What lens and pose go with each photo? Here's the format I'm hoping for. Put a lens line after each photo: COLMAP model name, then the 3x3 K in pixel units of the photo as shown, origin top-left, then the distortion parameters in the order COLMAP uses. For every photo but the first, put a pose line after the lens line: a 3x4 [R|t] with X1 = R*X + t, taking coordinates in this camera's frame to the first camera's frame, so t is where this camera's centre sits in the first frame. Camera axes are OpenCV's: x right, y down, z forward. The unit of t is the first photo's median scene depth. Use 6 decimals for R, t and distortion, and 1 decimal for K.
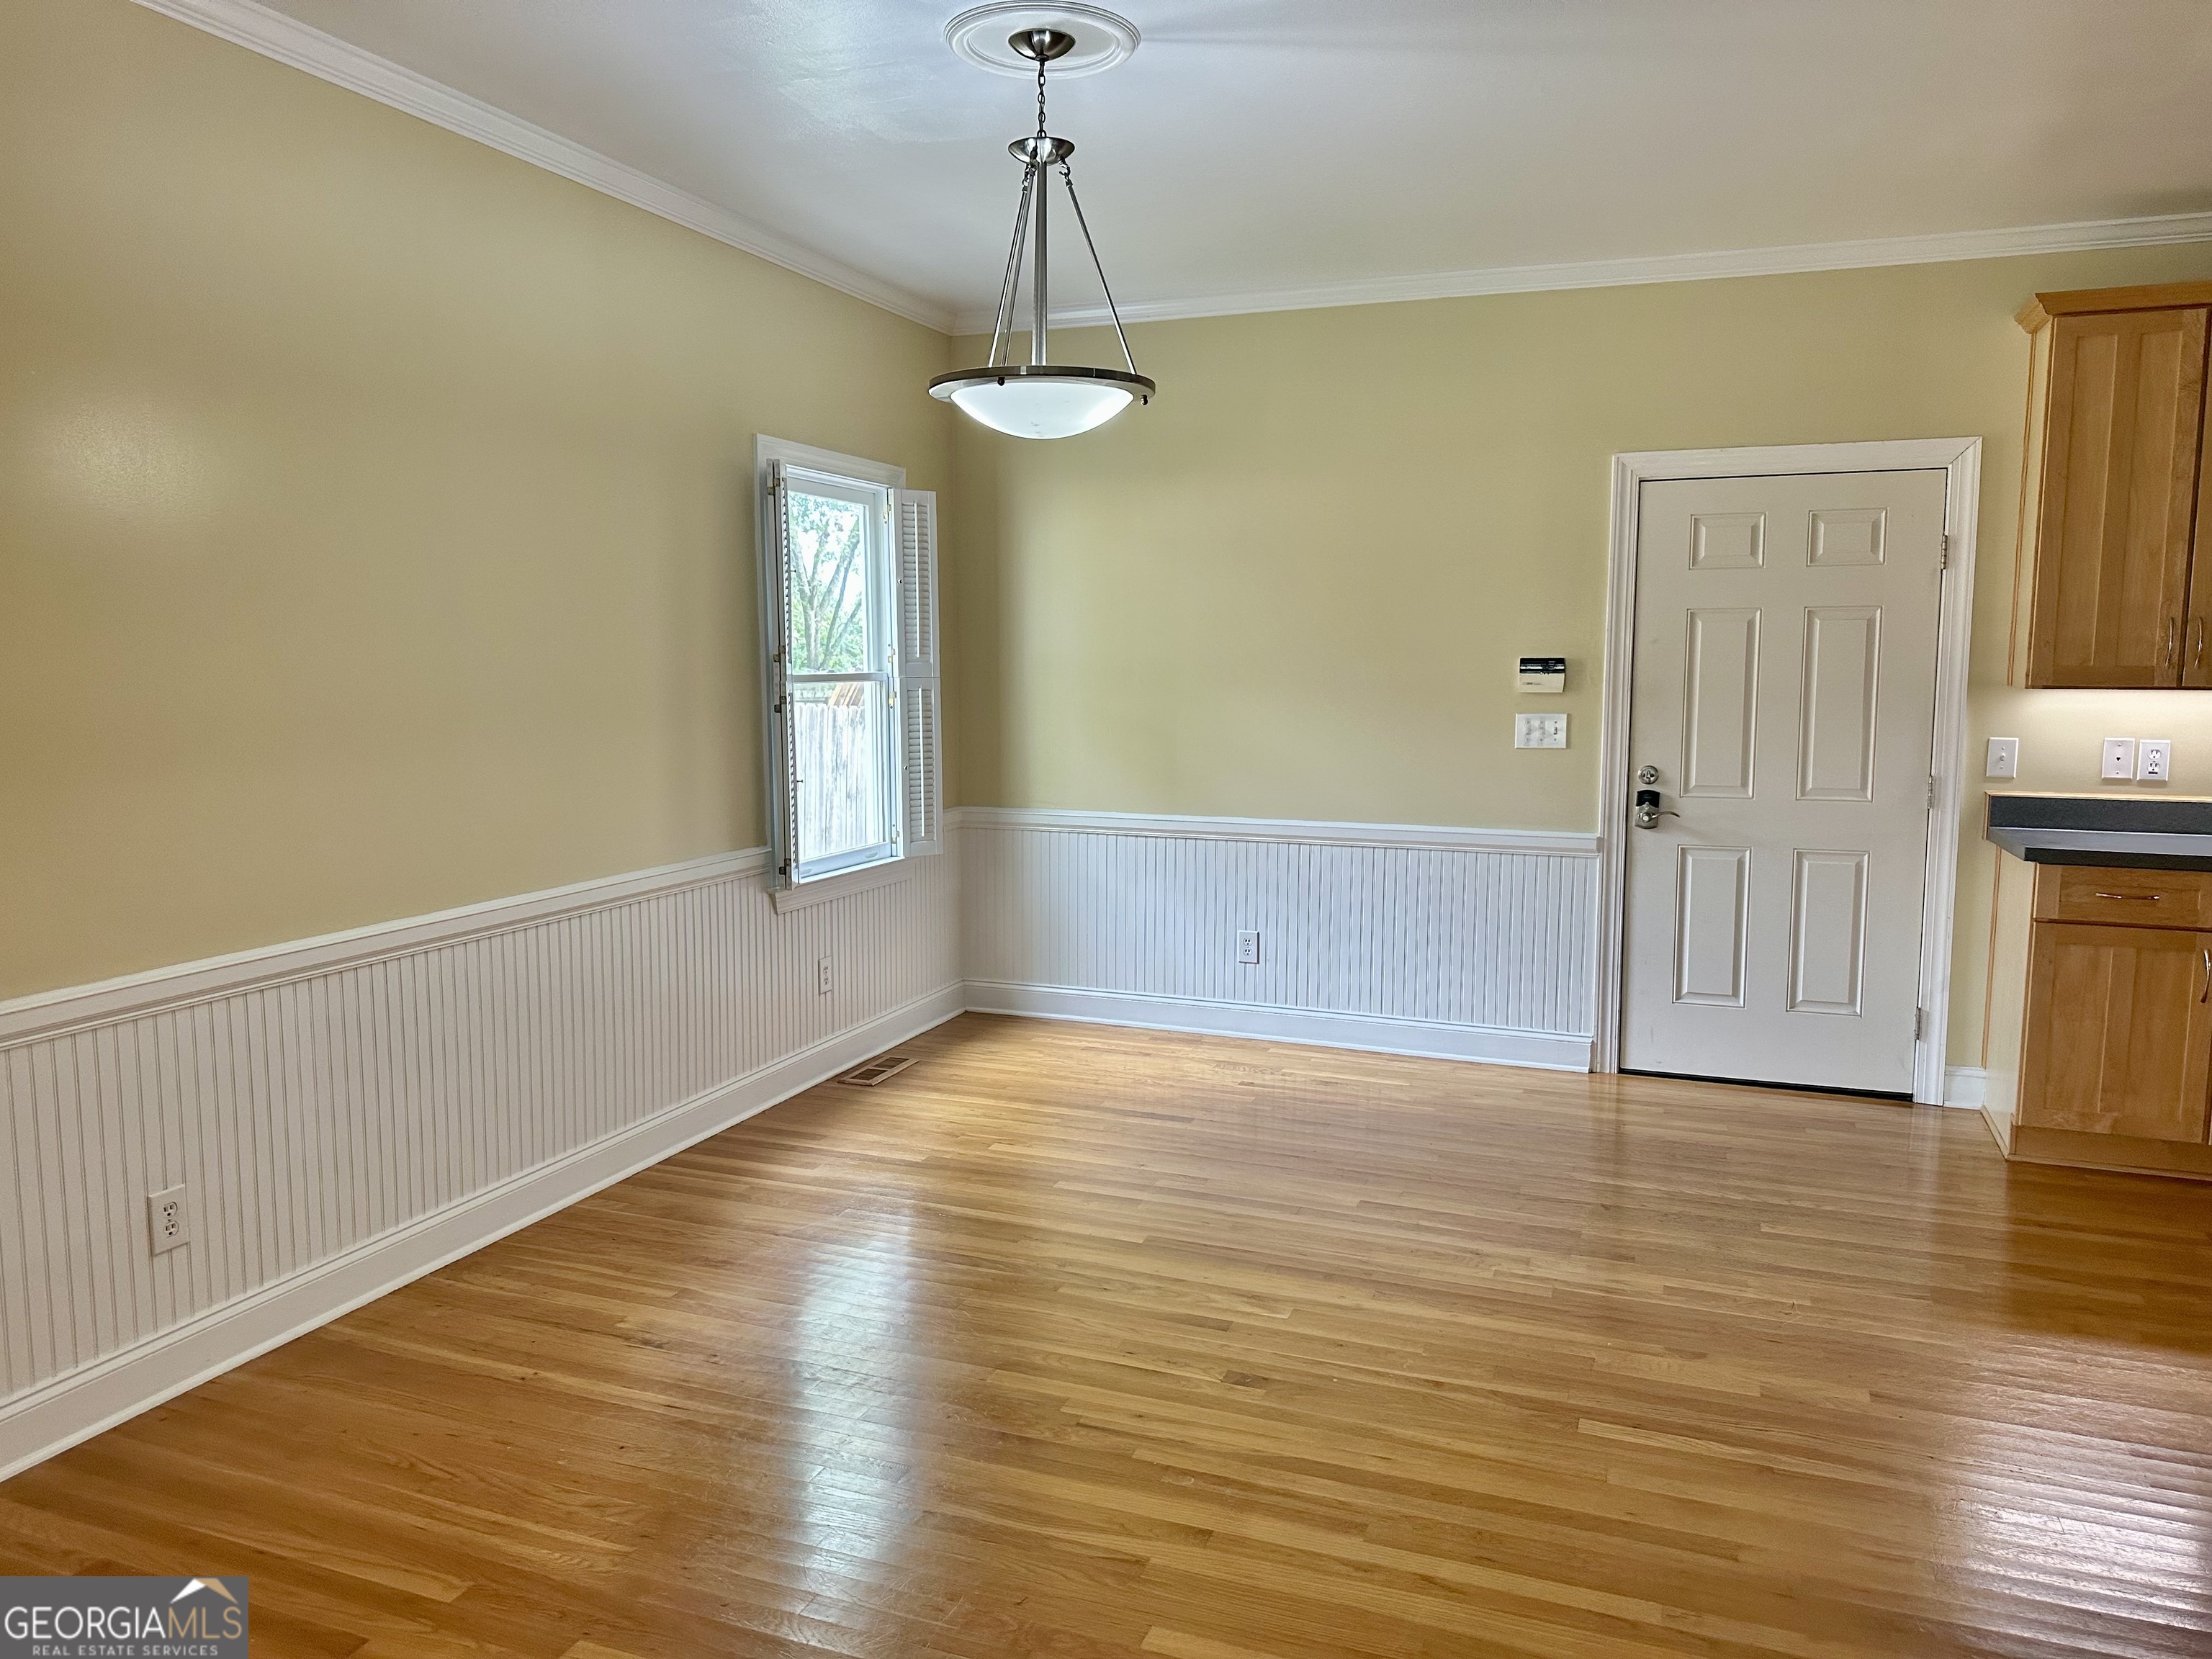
lens RADIAL K [[1549.4, 0, 1106.0], [0, 1549.4, 829.5], [0, 0, 1]] dist [0.135373, -0.212333]
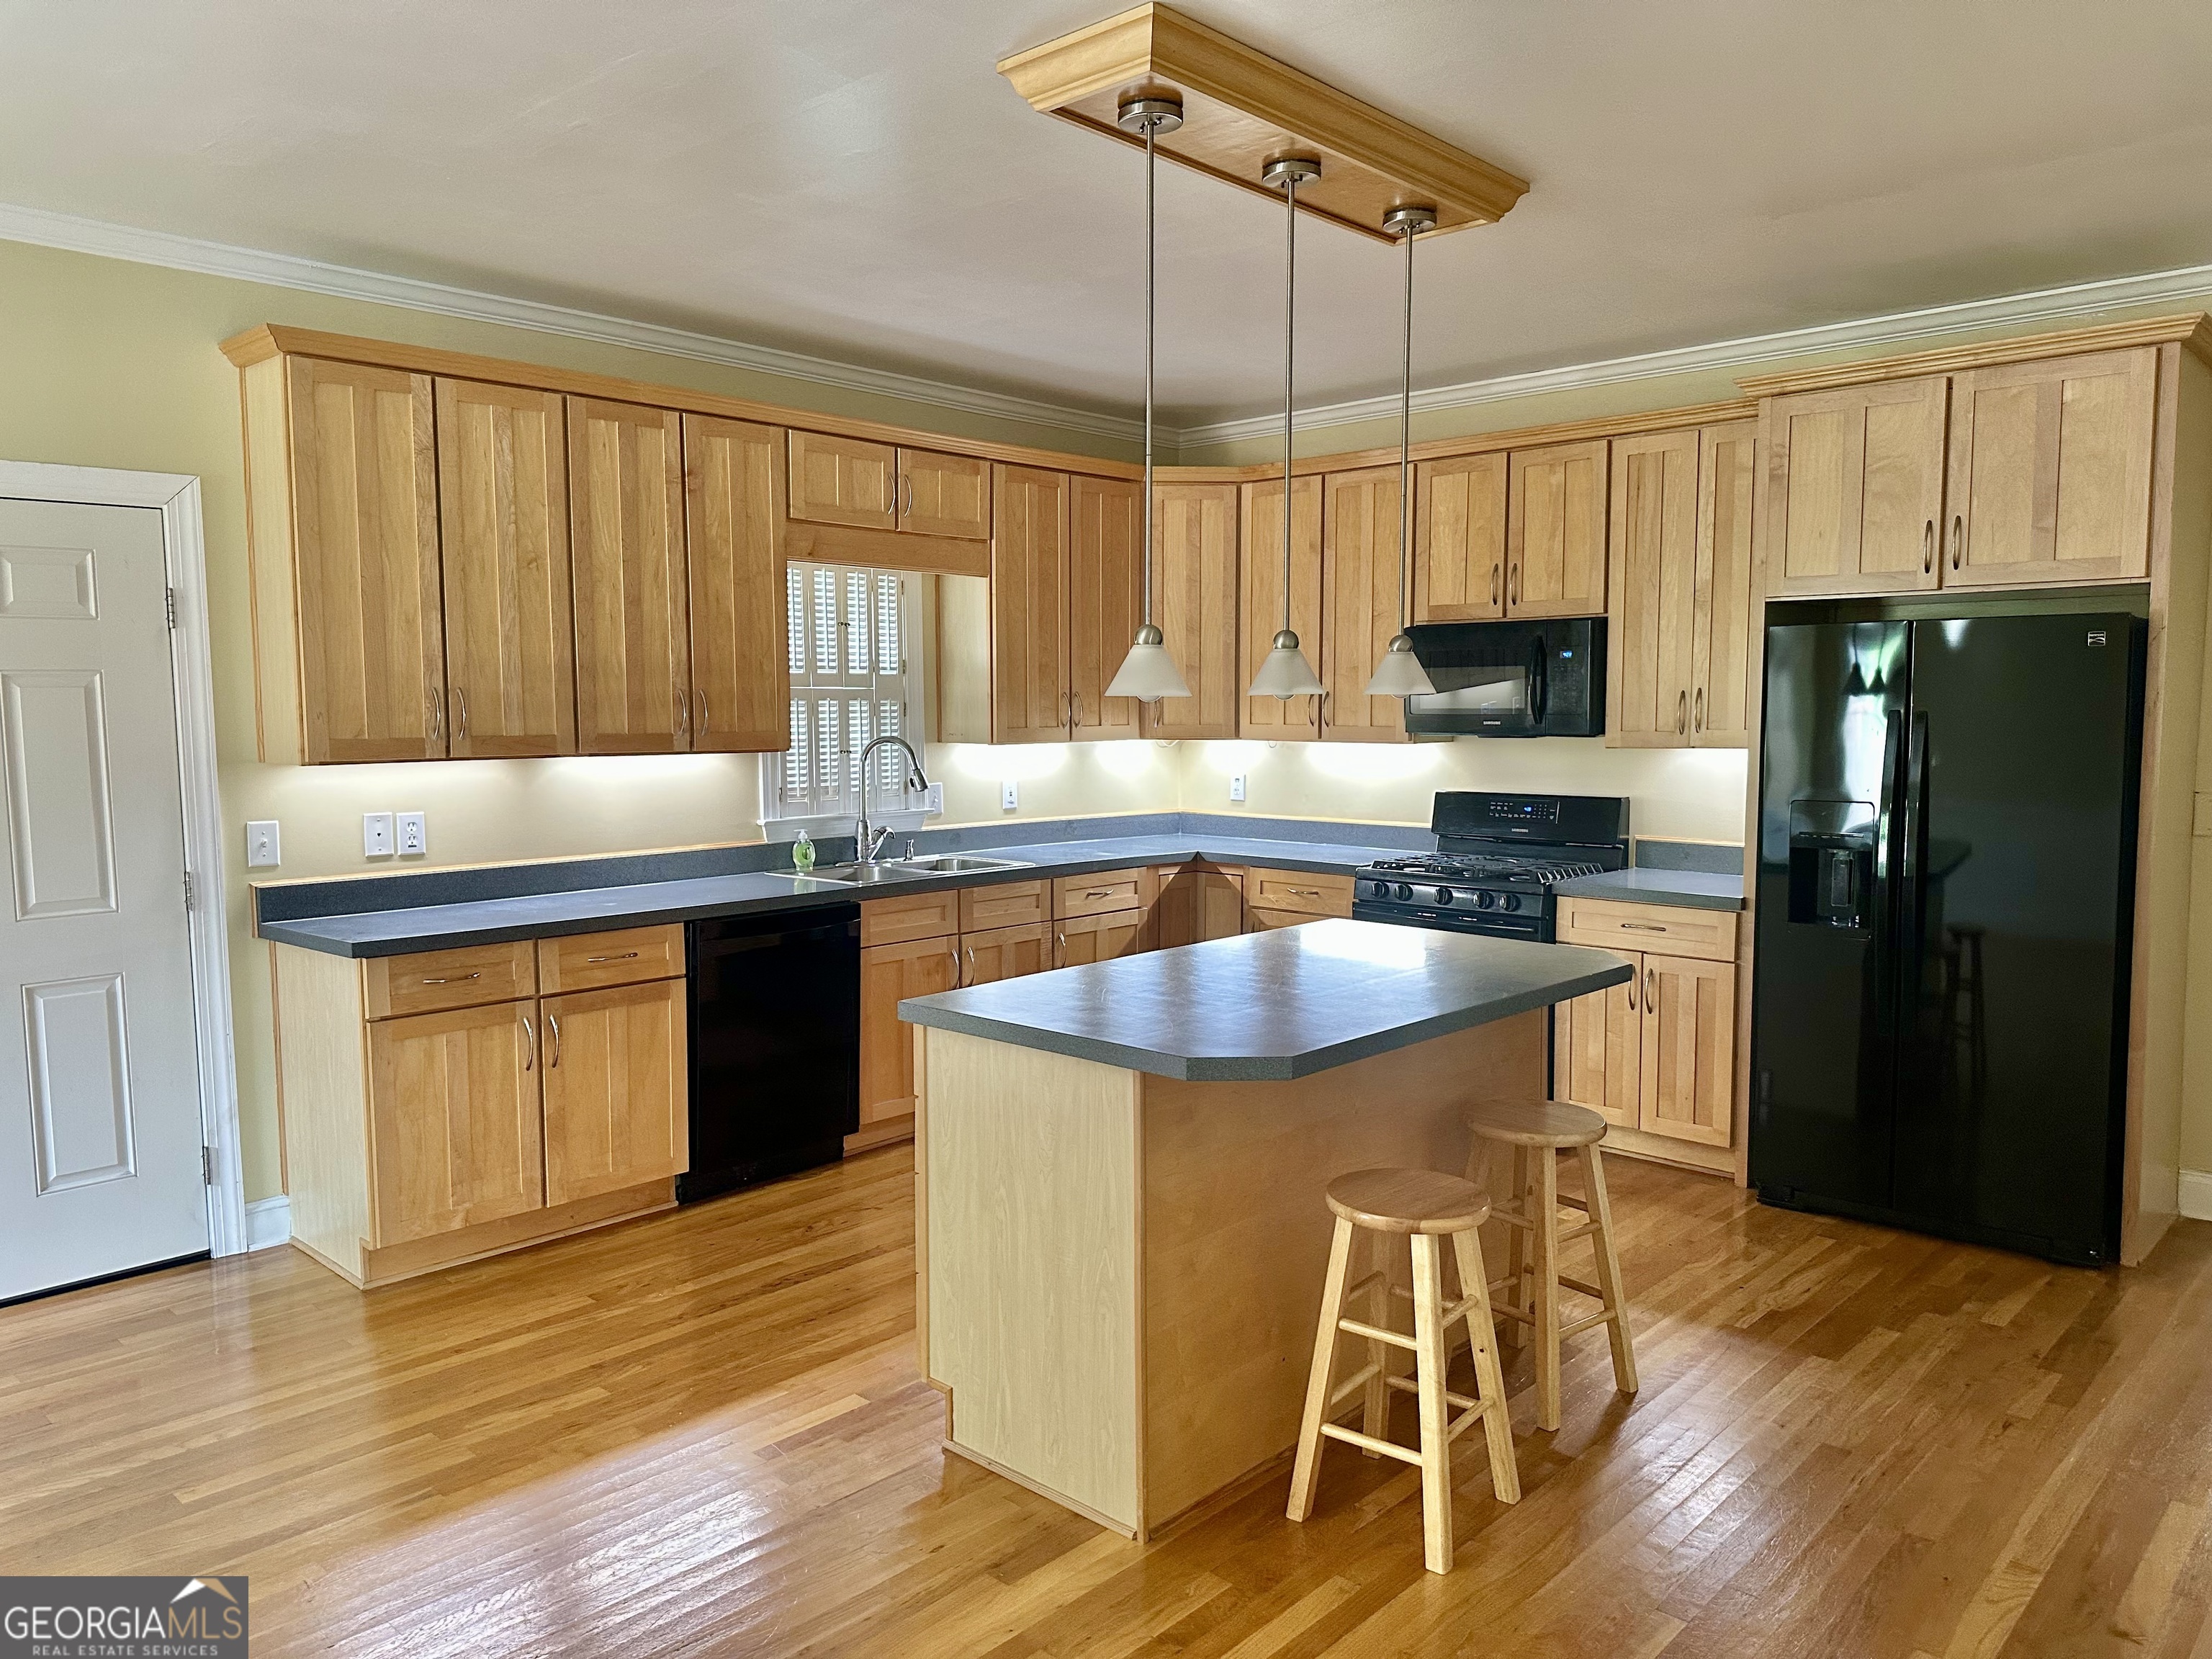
lens RADIAL K [[1579.1, 0, 1106.0], [0, 1579.1, 829.5], [0, 0, 1]] dist [0.007088, 0.001823]
pose [[0.370034, -0.079099, 0.925645, -0.084285], [0.108851, 0.993197, 0.041358, -0.041973], [-0.922619, 0.085453, 0.376127, 0.250816]]
